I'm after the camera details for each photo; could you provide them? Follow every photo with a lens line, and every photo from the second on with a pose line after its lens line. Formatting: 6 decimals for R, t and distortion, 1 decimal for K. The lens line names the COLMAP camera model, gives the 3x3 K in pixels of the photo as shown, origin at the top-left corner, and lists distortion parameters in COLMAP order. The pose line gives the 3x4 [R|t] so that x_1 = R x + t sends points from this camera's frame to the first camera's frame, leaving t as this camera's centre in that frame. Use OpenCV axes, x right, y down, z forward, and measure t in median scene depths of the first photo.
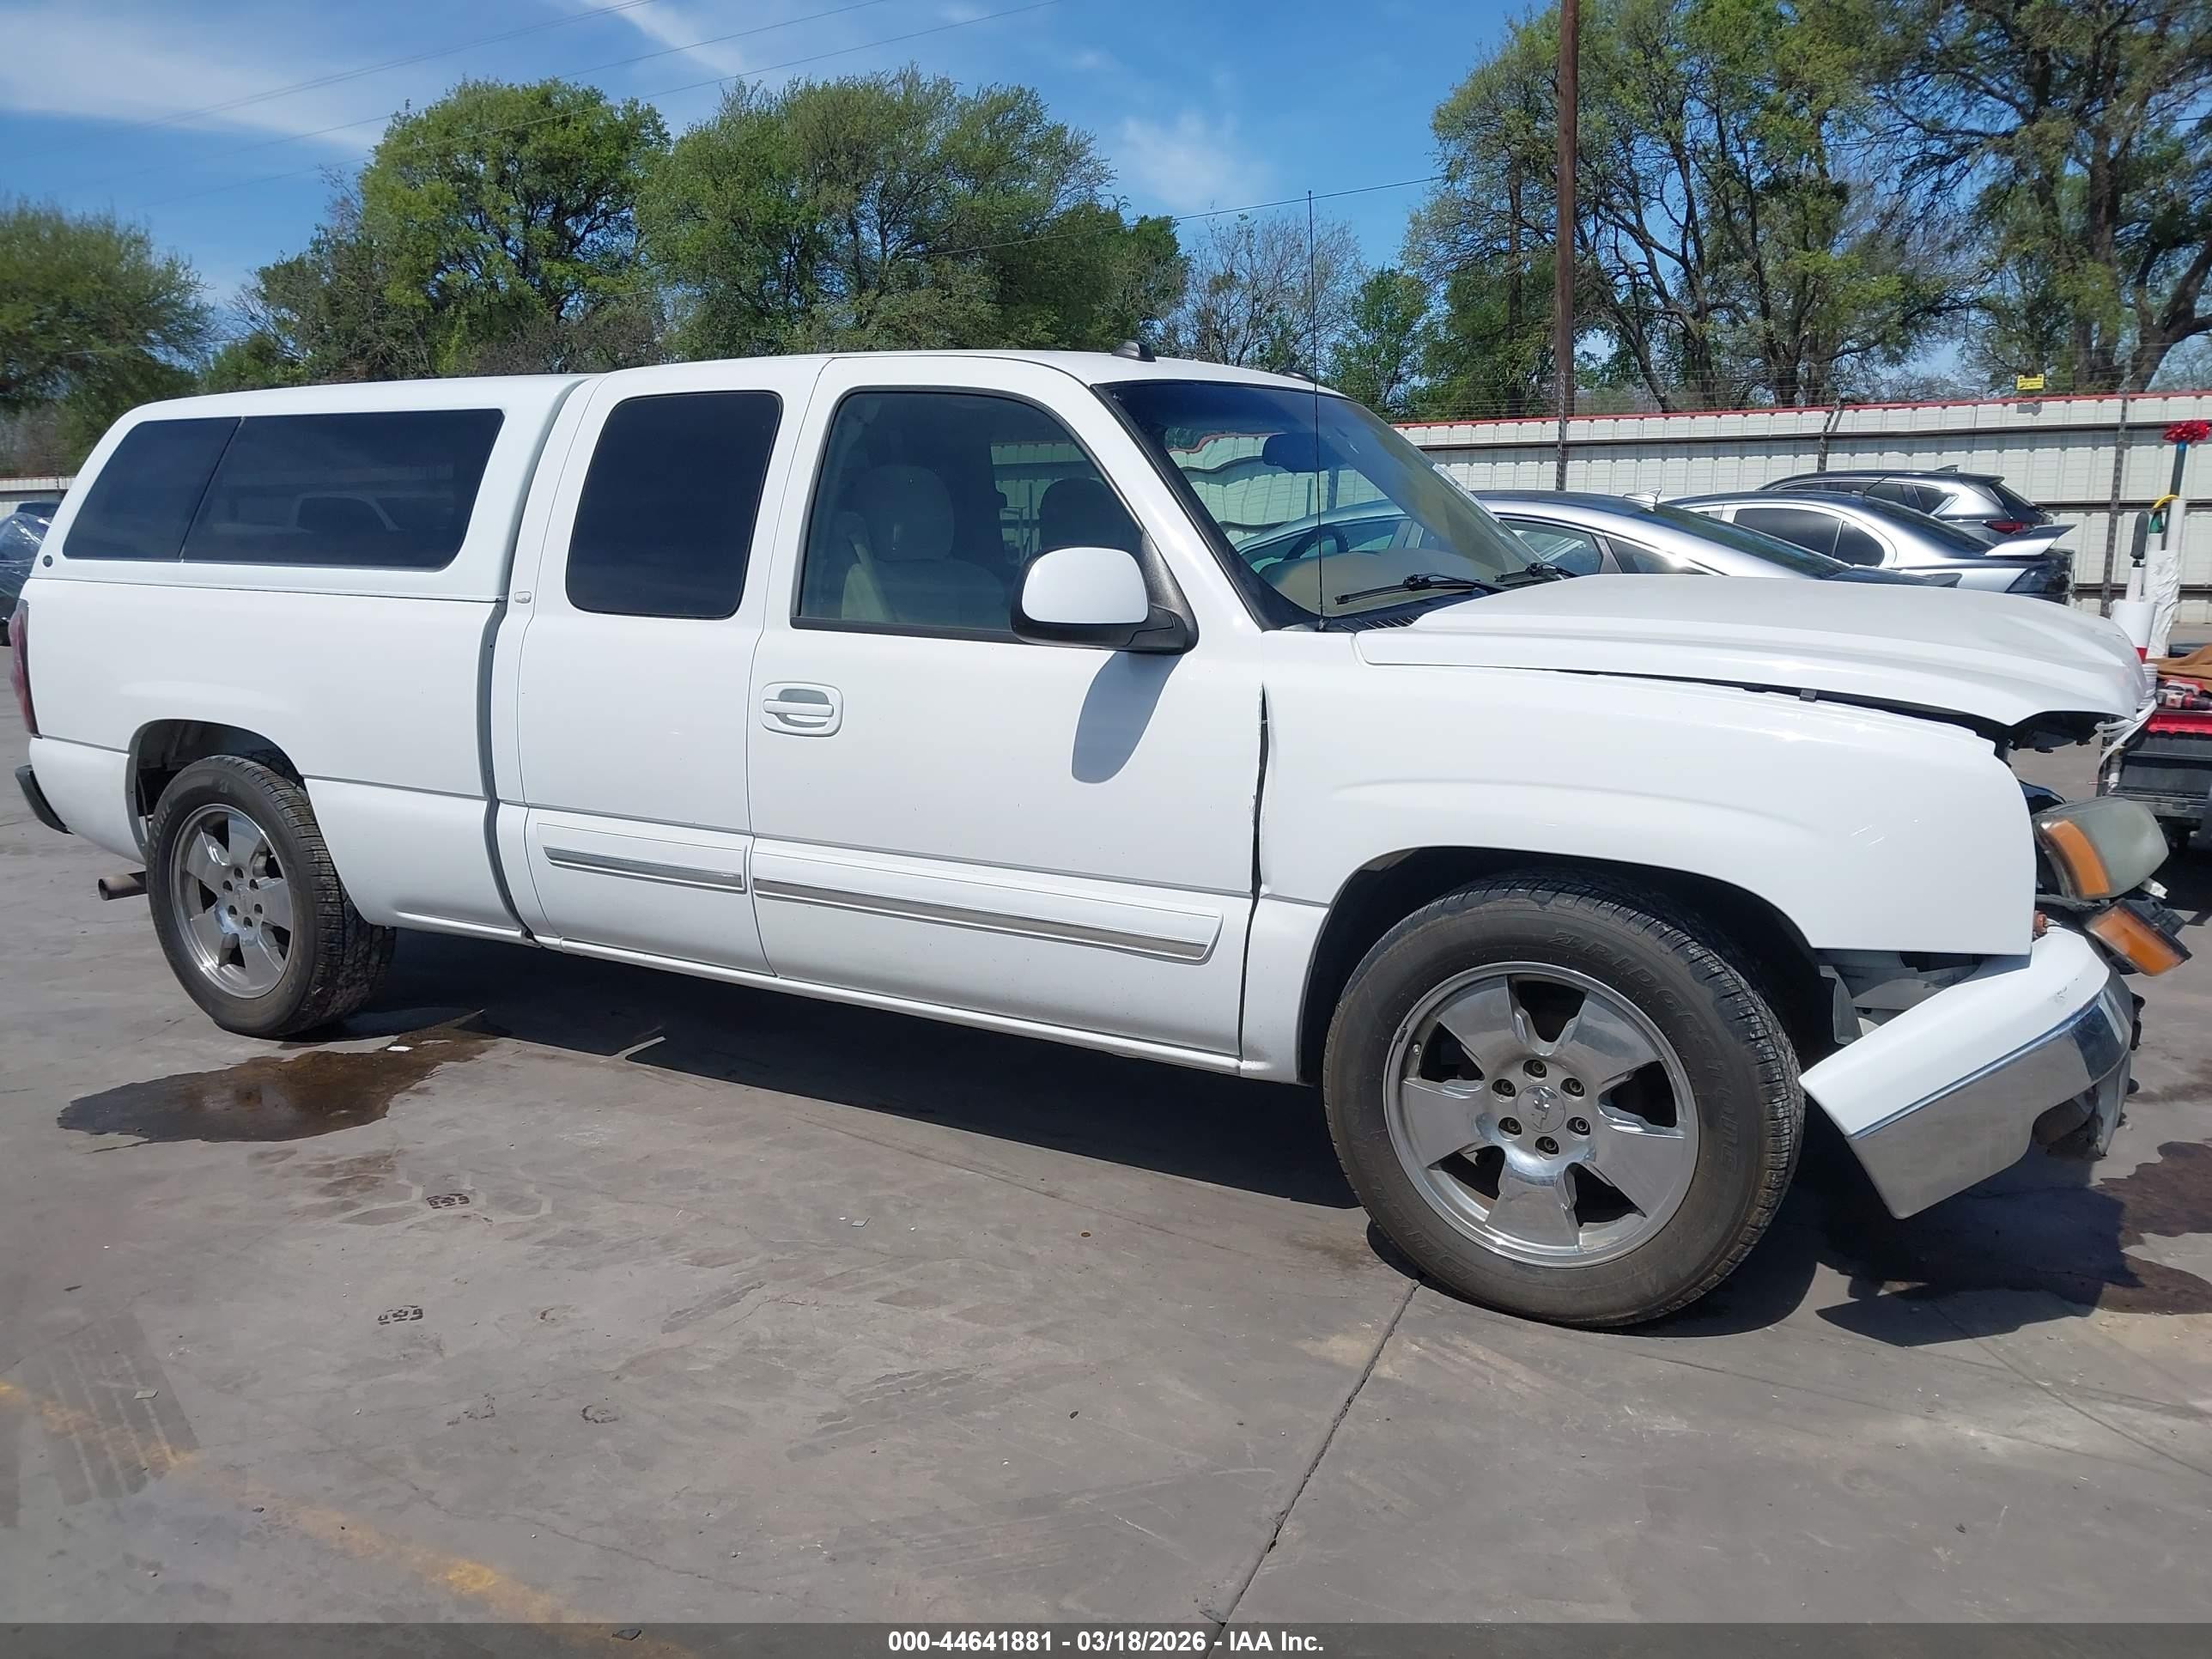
lens RADIAL K [[1739.1, 0, 1082.3], [0, 1739.1, 829.6], [0, 0, 1]] dist [0.022692, -0.038637]
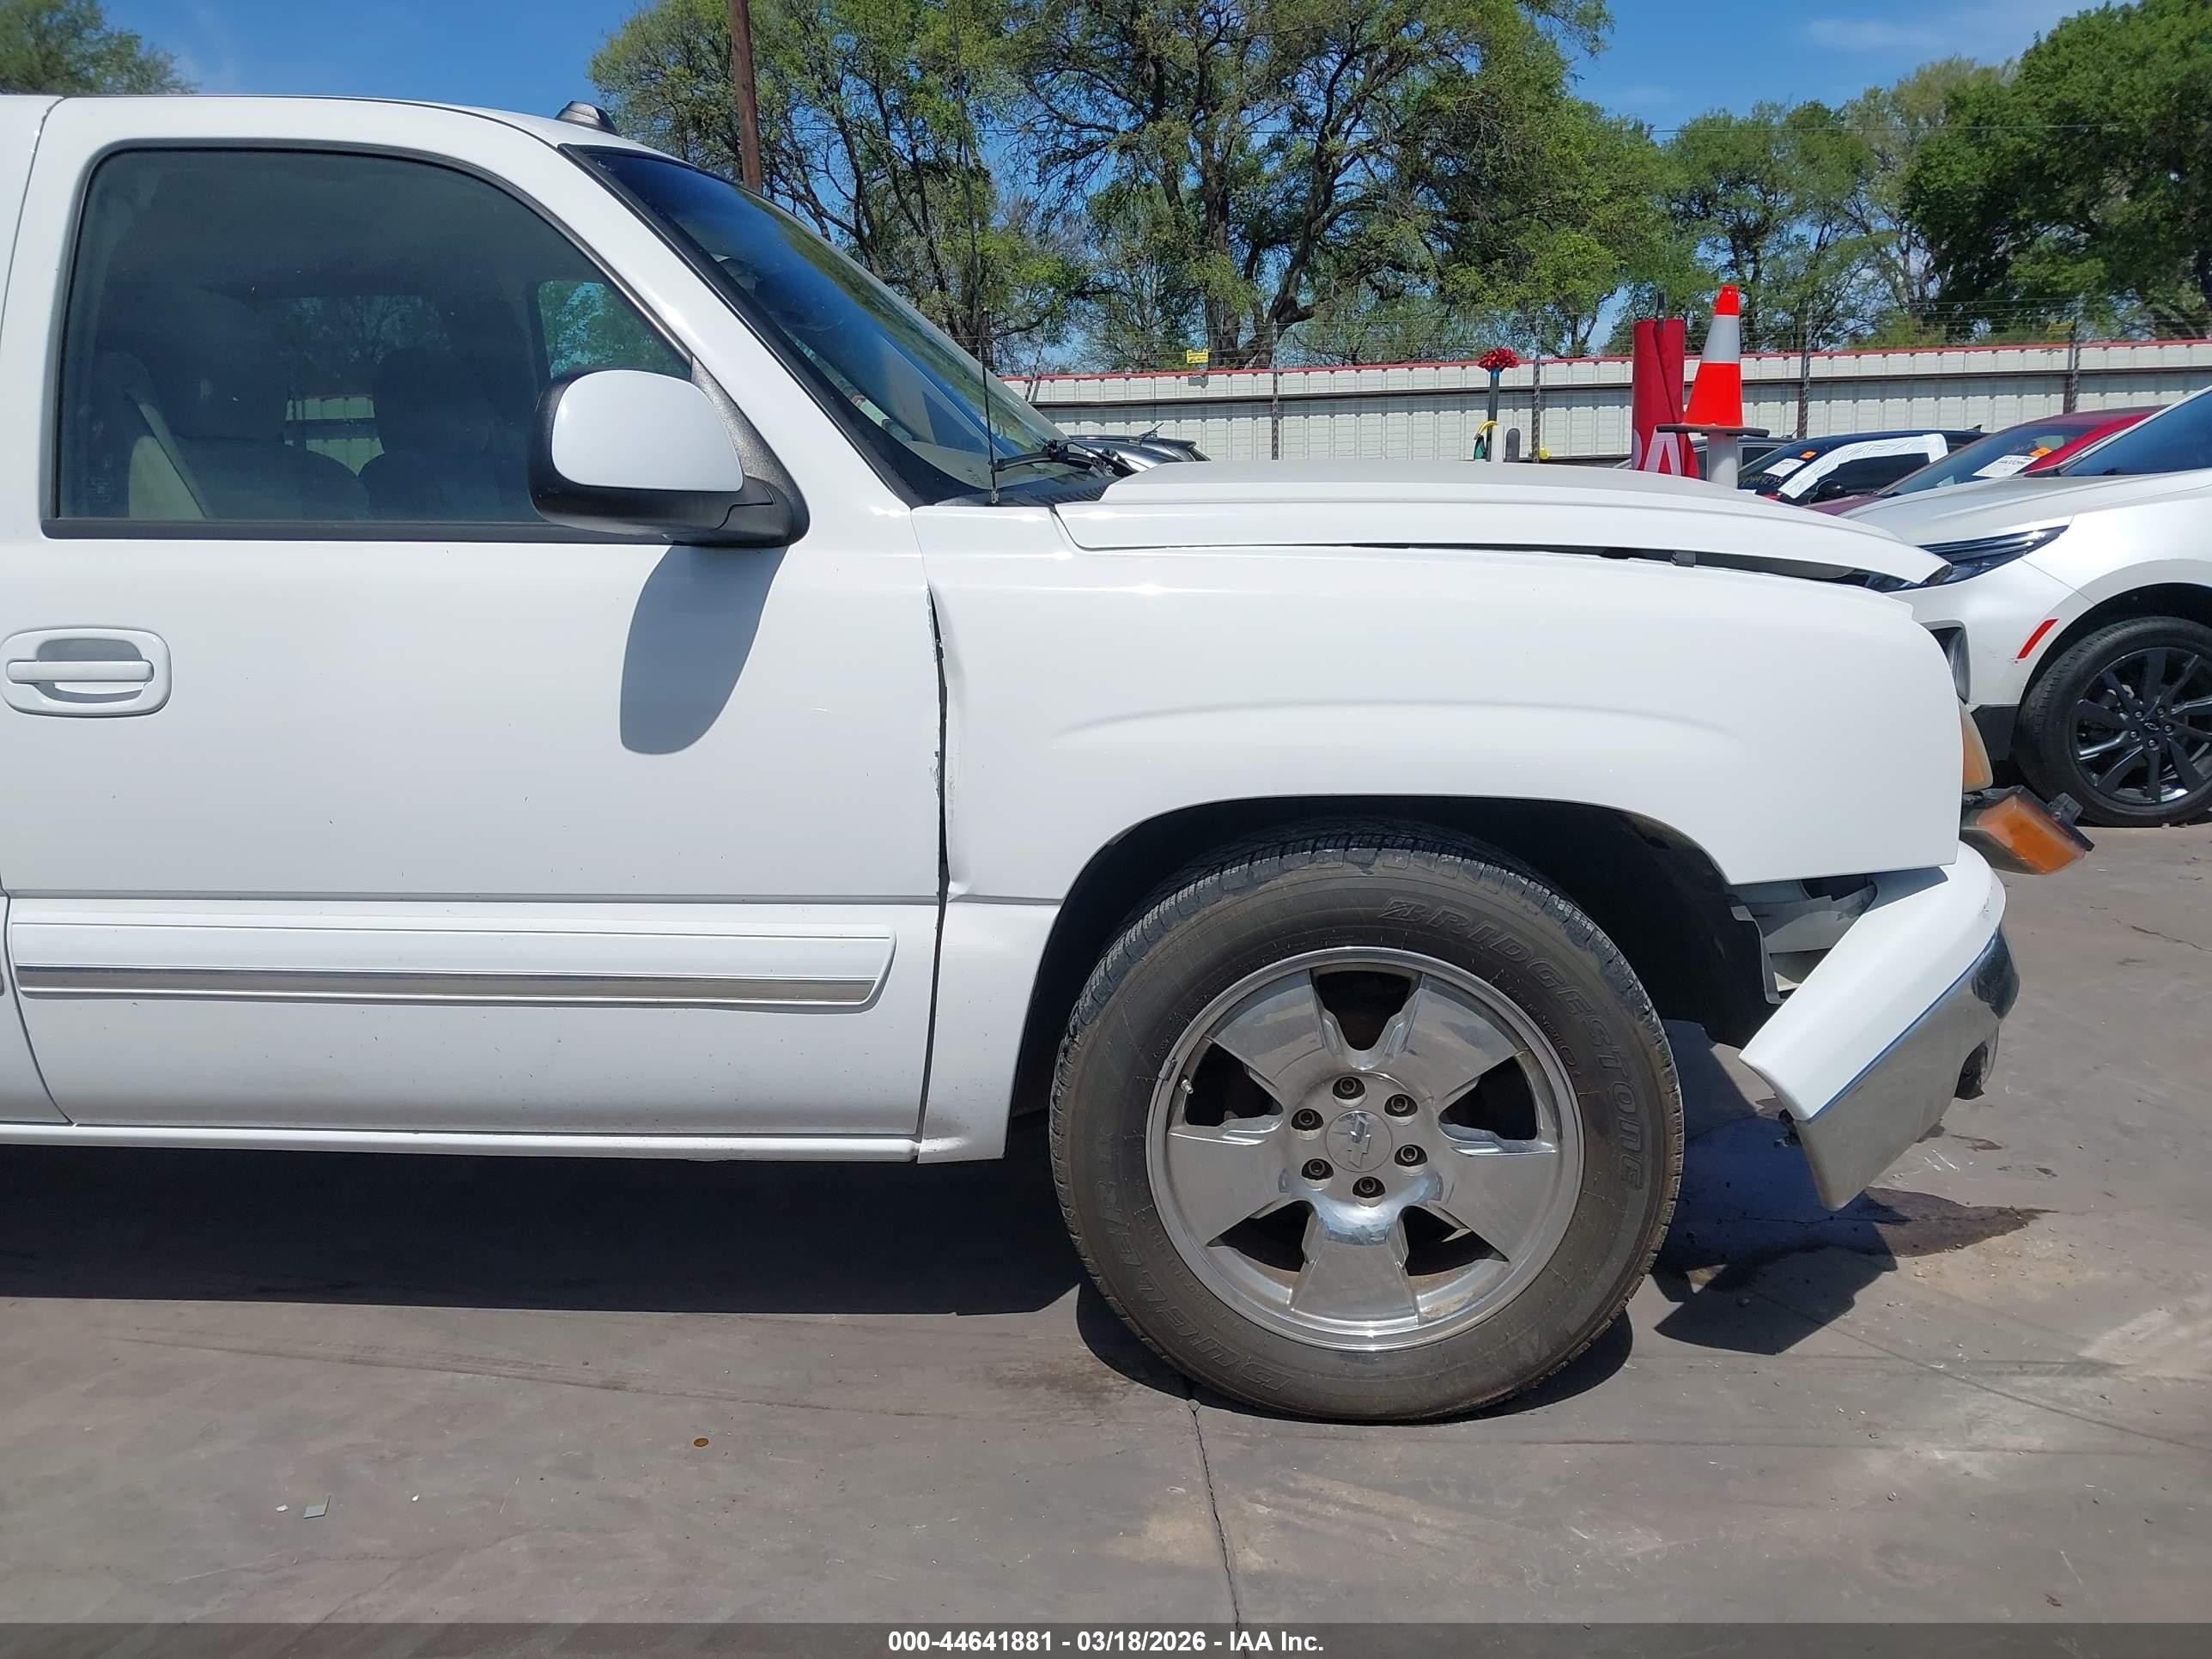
lens RADIAL K [[1731.0, 0, 1094.9], [0, 1731.0, 862.0], [0, 0, 1]] dist [0.052498, -0.089748]
pose [[0.891581, -0.100527, 0.441562, -0.147835], [0.088709, 0.994930, 0.047391, -0.003196], [-0.444087, -0.003082, 0.895978, 0.378931]]
